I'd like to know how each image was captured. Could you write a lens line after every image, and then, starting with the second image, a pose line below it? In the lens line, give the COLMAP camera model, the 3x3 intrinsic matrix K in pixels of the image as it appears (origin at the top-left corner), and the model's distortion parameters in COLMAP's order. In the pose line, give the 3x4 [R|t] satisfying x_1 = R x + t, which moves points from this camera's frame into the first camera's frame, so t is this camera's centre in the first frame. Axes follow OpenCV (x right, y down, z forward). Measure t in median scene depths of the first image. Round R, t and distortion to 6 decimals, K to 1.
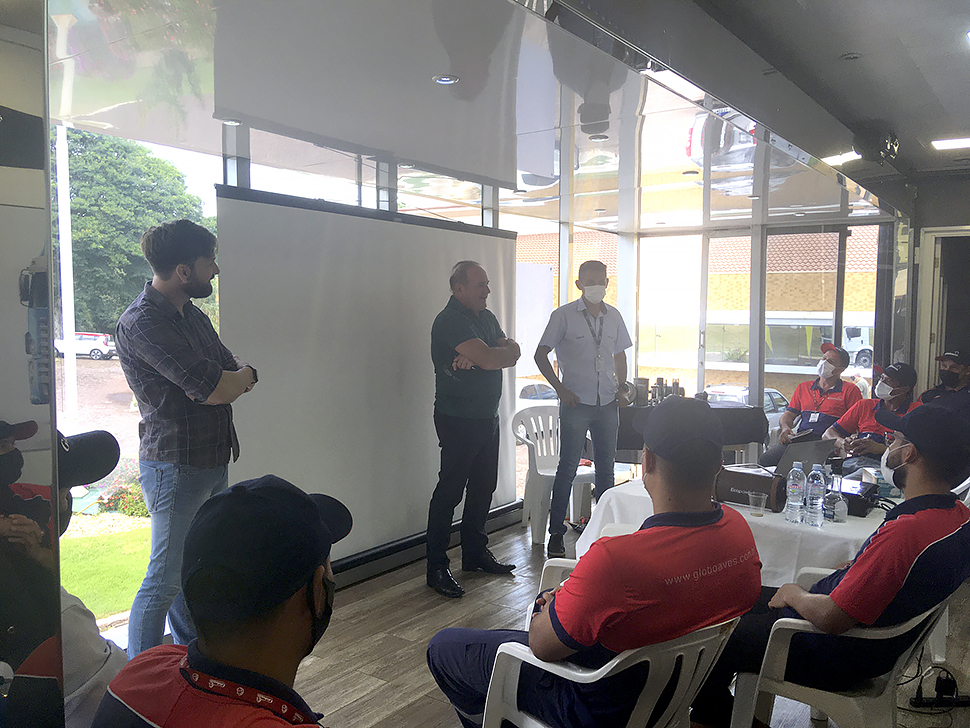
lens RADIAL K [[806.6, 0, 485.0], [0, 806.6, 364.0], [0, 0, 1]] dist [0.120682, -0.199133]
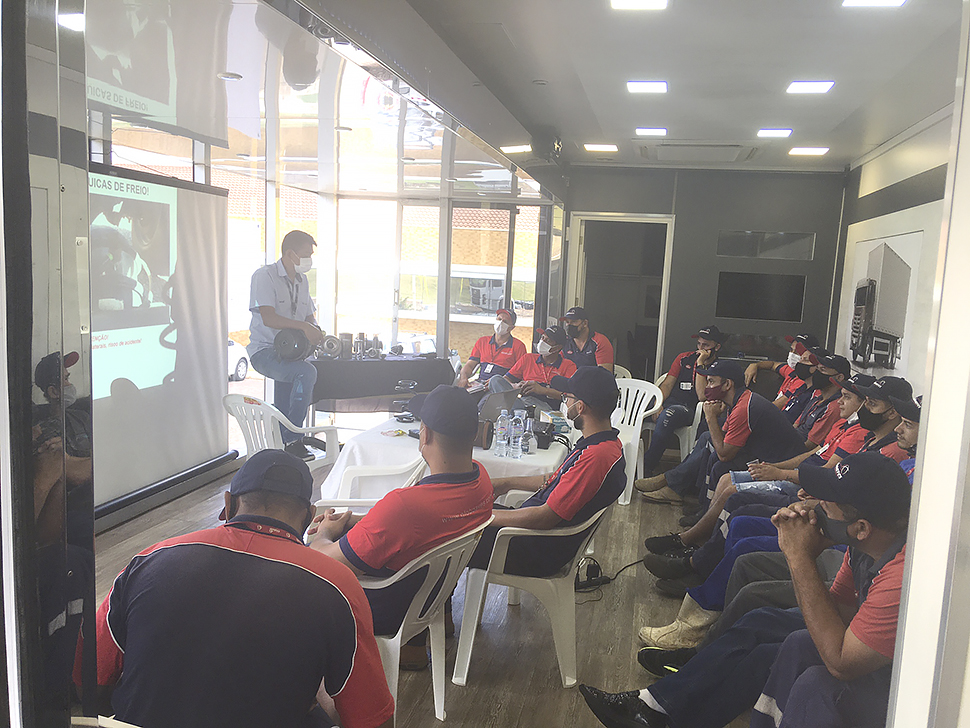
lens RADIAL K [[815.7, 0, 485.0], [0, 815.7, 364.0], [0, 0, 1]] dist [0.002461, -0.001187]
pose [[0.915366, -0.012508, 0.402429, -0.079939], [-0.015727, 0.997644, 0.066781, -0.018372], [-0.402316, -0.067458, 0.913012, -0.074750]]
